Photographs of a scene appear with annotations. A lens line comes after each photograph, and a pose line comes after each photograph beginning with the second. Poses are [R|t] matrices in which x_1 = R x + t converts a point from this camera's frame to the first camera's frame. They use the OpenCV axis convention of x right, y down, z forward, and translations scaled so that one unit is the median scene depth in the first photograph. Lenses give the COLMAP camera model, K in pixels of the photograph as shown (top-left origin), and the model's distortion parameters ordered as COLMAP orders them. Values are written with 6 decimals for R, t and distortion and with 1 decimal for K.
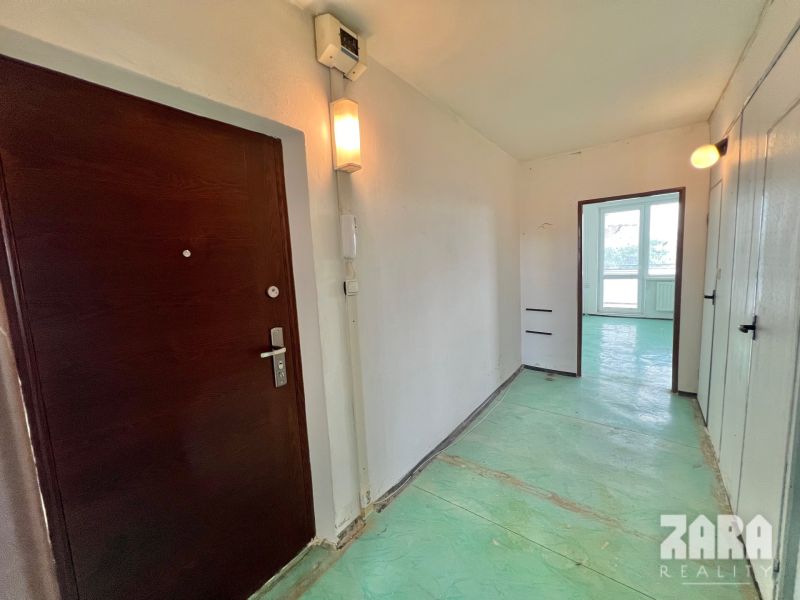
lens RADIAL K [[322.1, 0, 400.0], [0, 322.1, 300.0], [0, 0, 1]] dist [0.000527, -0.000052]
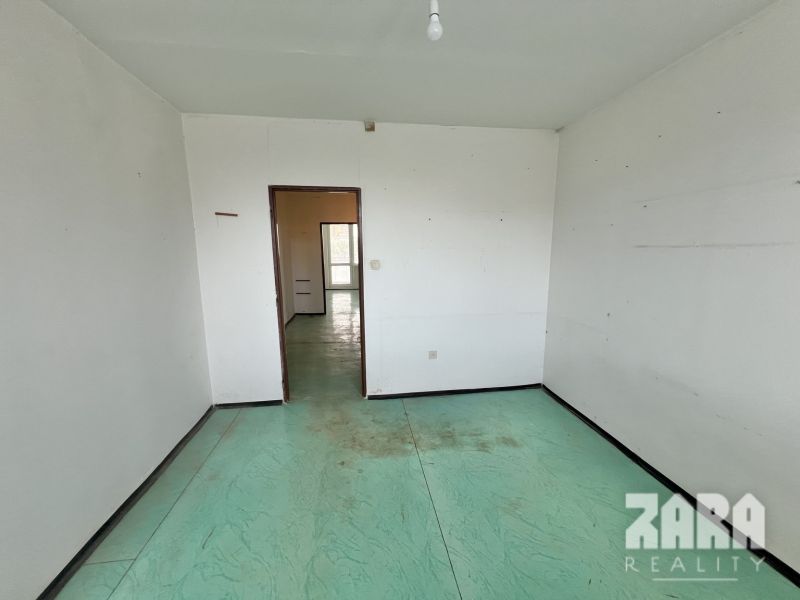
lens RADIAL K [[322.1, 0, 400.0], [0, 322.1, 300.0], [0, 0, 1]] dist [0.000527, -0.000052]
pose [[0.712749, -0.069921, 0.697925, -0.477665], [0.050135, 0.997553, 0.048739, 0.083991], [-0.699625, 0.000252, 0.714510, -0.710297]]
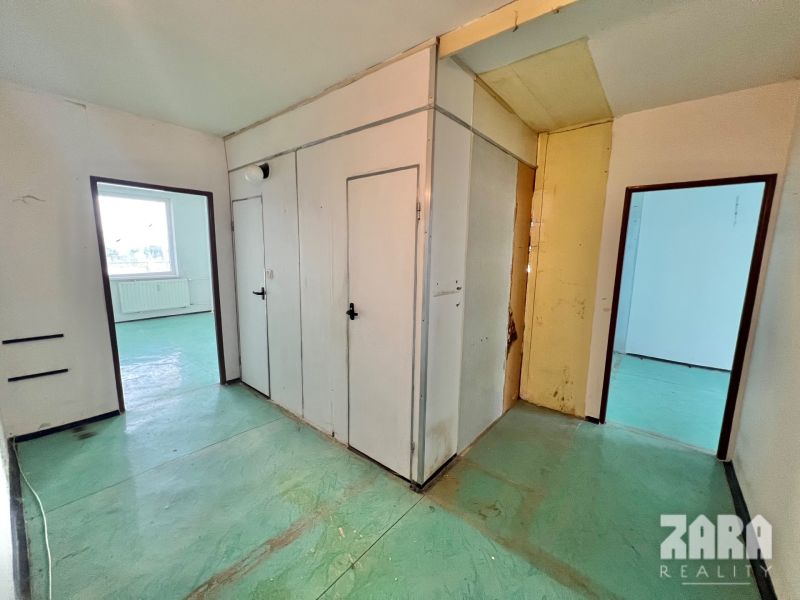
lens RADIAL K [[322.1, 0, 400.0], [0, 322.1, 300.0], [0, 0, 1]] dist [0.000527, -0.000052]
pose [[0.044823, -0.104874, 0.993475, -0.147210], [0.094451, 0.990464, 0.100295, -0.040013], [-0.994520, 0.089339, 0.054301, 0.296568]]
